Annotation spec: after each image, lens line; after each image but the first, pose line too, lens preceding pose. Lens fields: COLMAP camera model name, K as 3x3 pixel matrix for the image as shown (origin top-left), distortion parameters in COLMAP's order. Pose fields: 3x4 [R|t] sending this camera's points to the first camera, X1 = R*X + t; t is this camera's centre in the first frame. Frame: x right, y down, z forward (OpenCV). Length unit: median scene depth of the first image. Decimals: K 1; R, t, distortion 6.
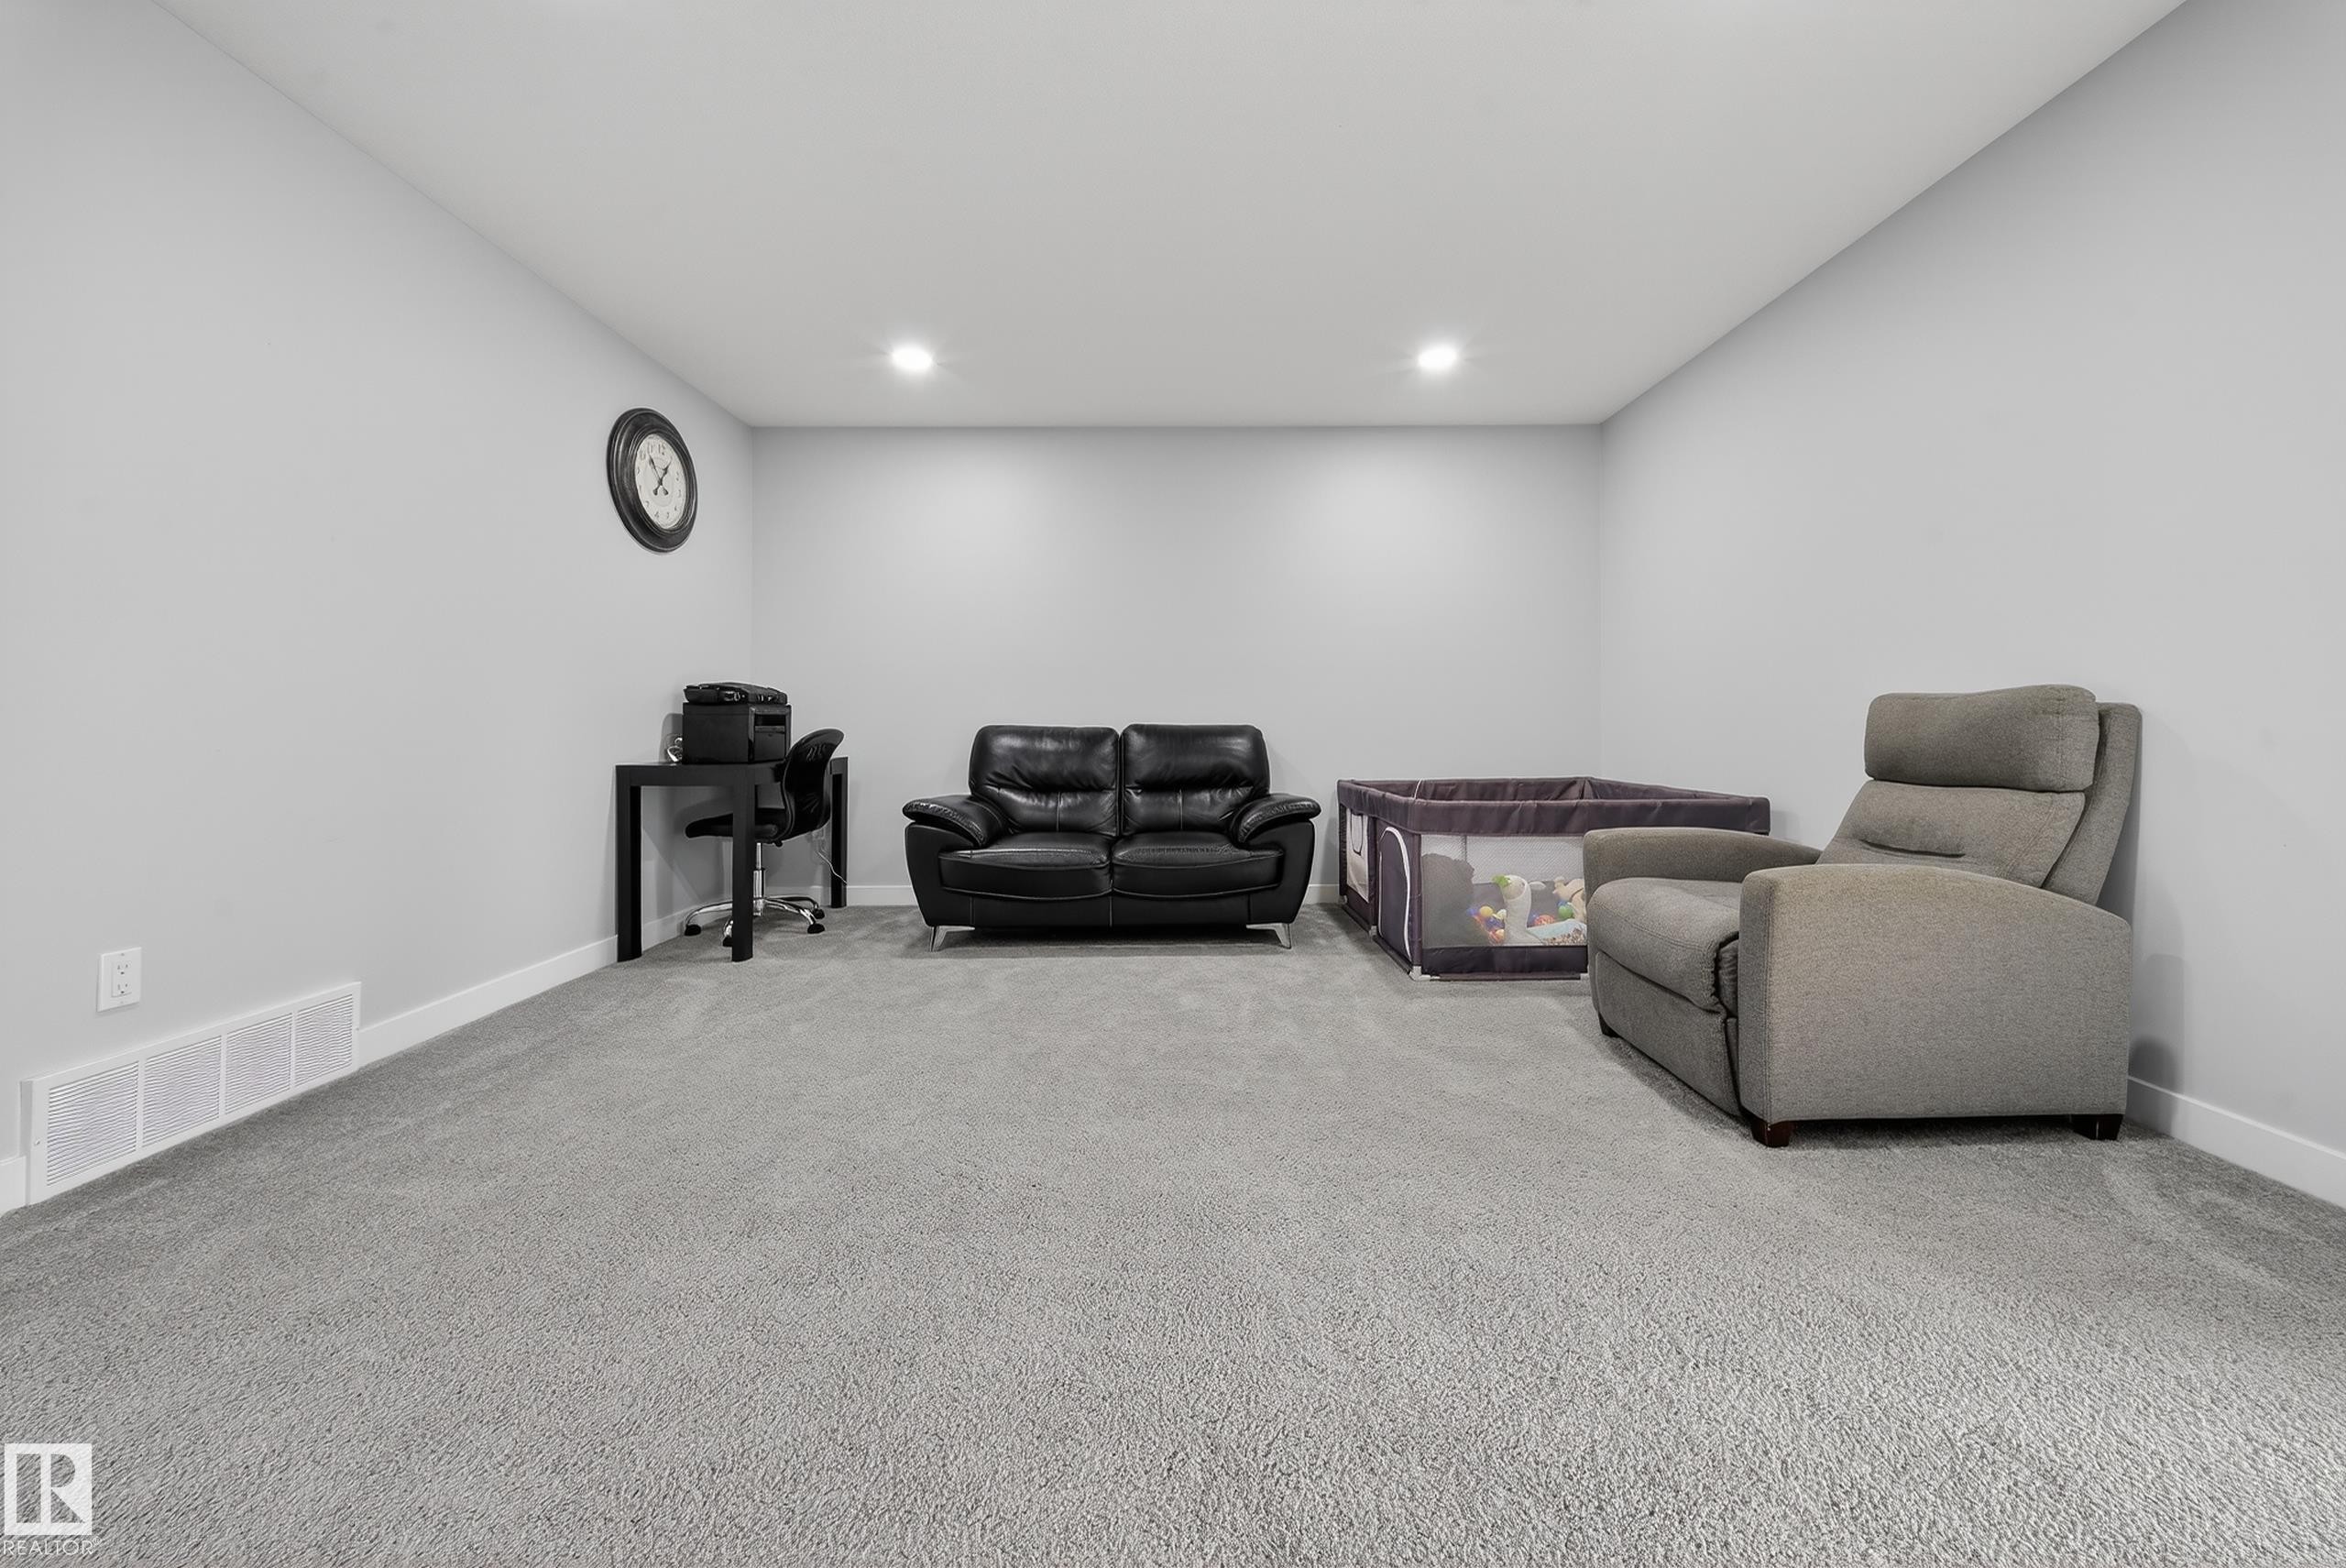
lens RADIAL K [[822.4, 0, 1168.9], [0, 822.4, 715.8], [0, 0, 1]] dist [-0.008884, 0.000313]
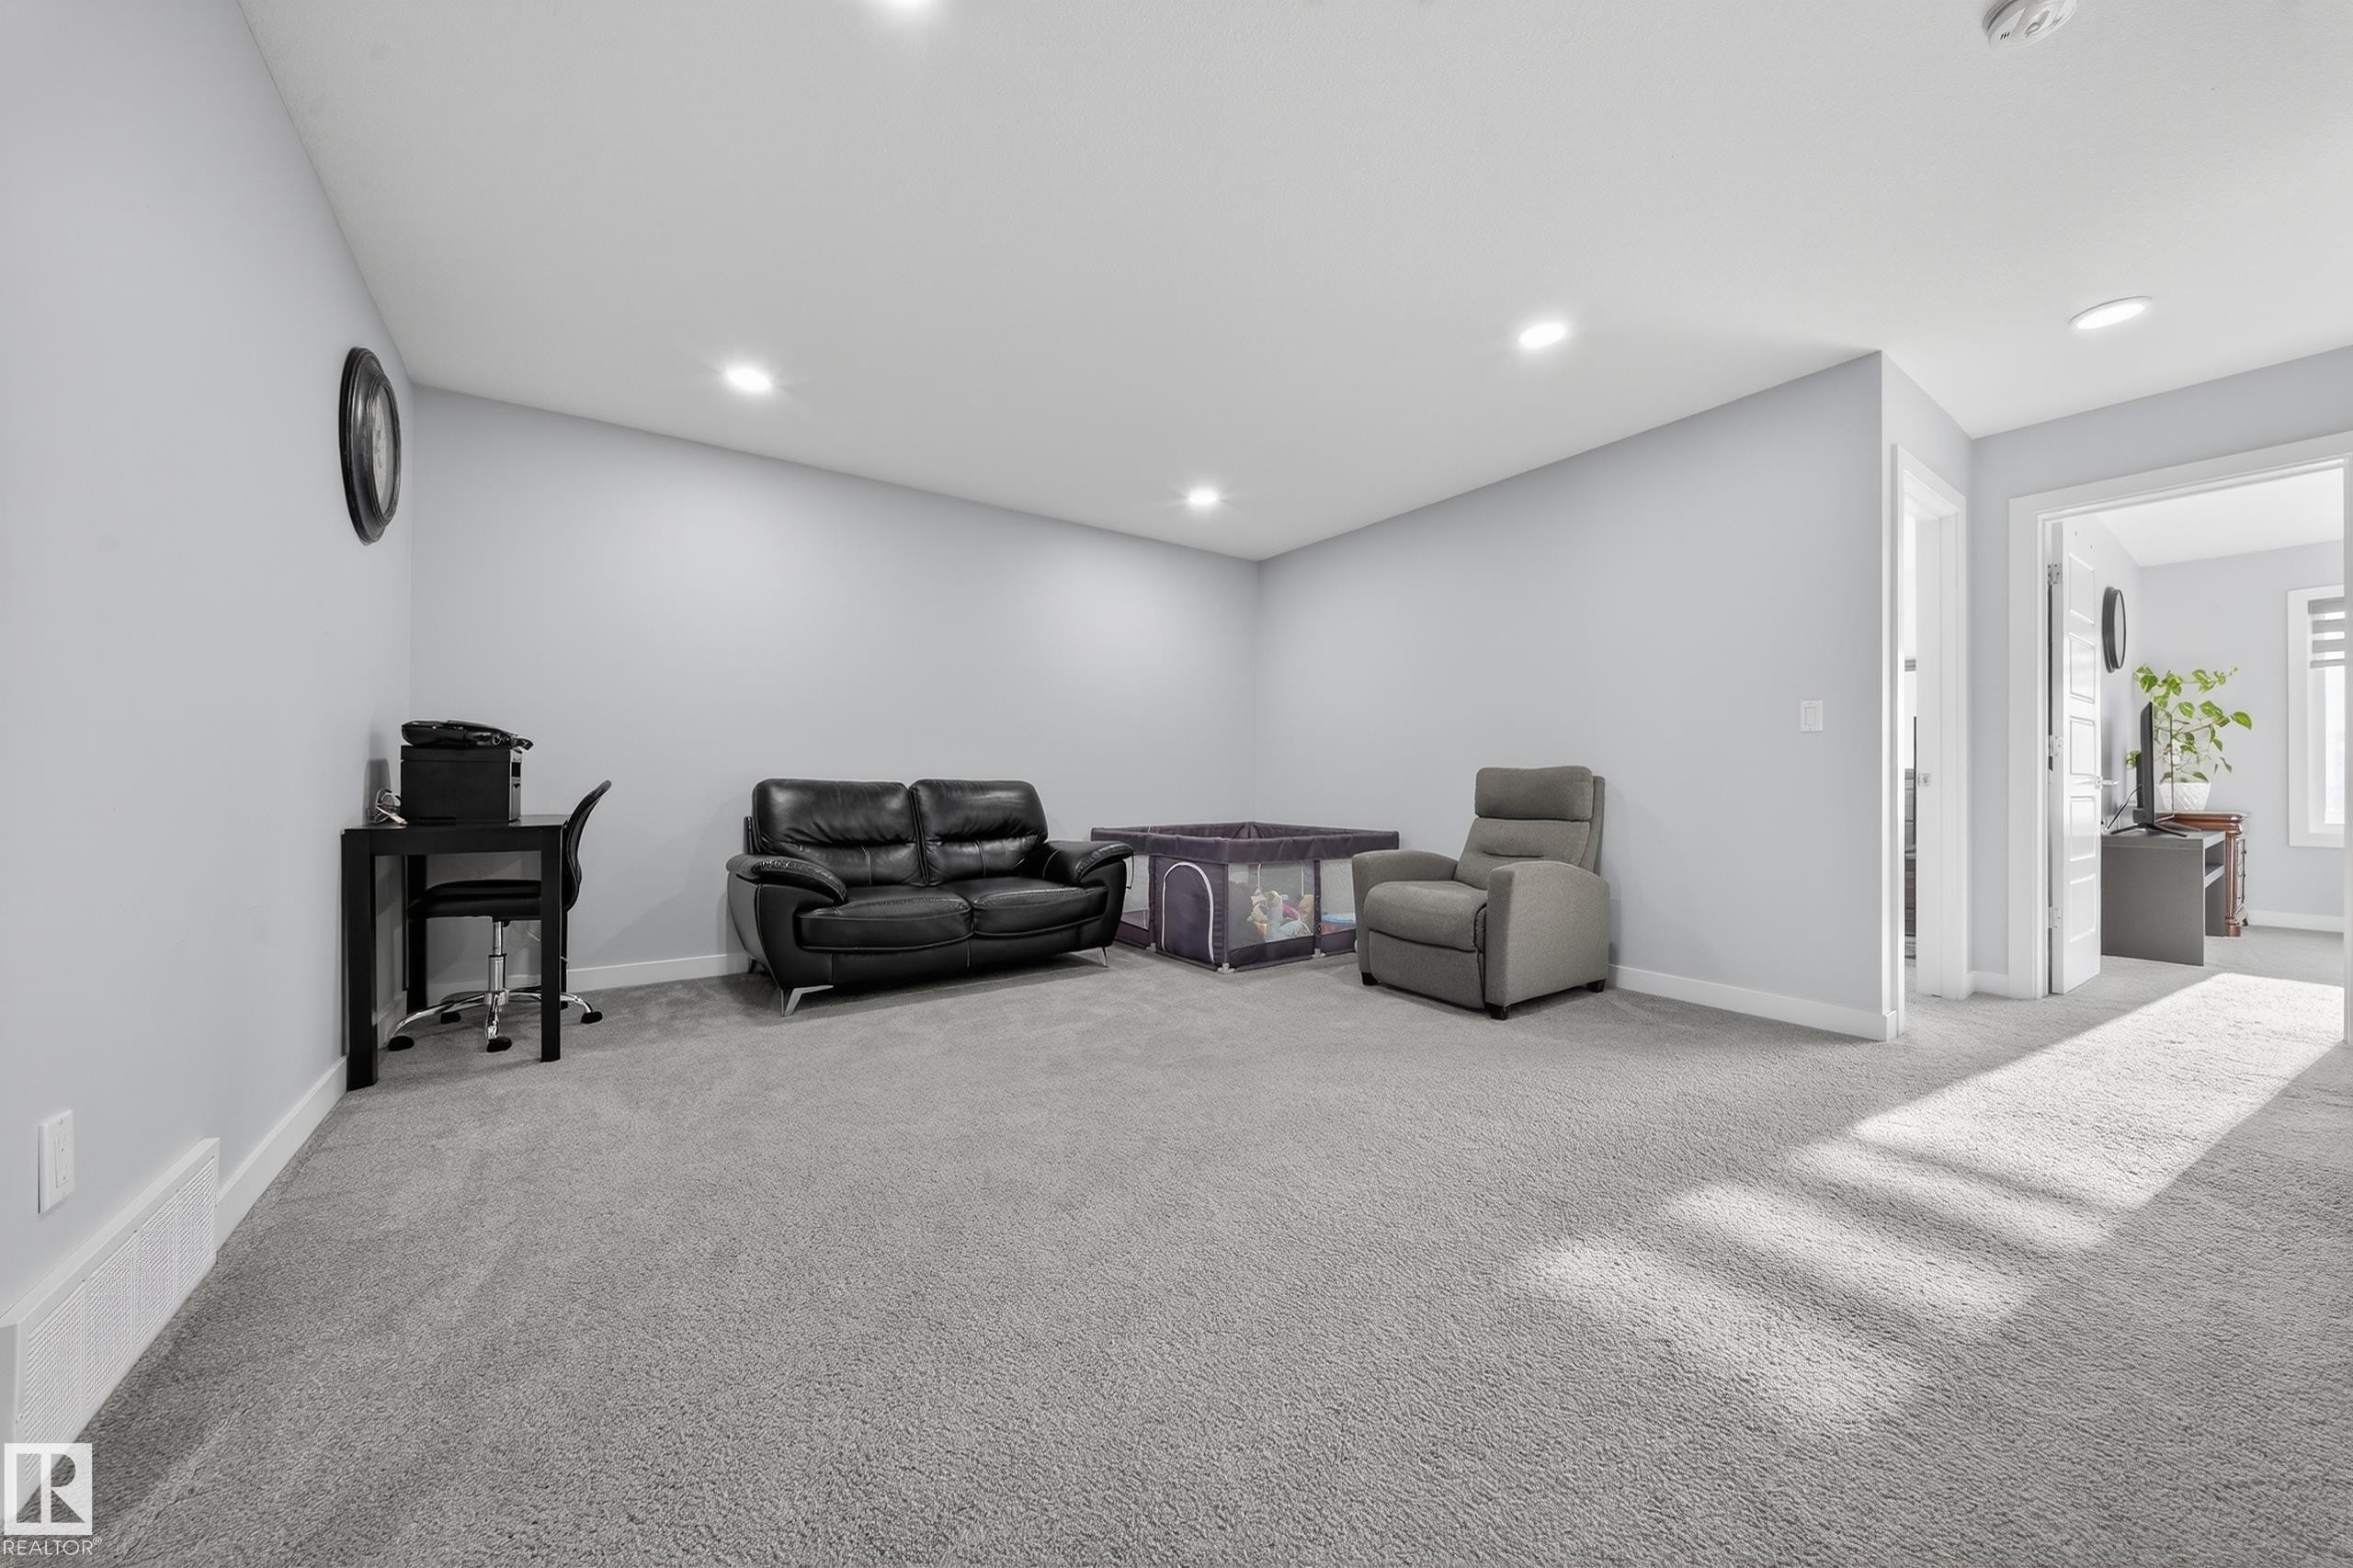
lens RADIAL K [[824.8, 0, 1131.2], [0, 824.8, 788.9], [0, 0, 1]] dist [-0.008884, 0.000313]
pose [[0.824810, 0.003708, 0.565397, -0.511005], [-0.016502, 0.999710, 0.017518, -0.000057], [-0.565169, -0.023779, 0.824633, -0.008898]]
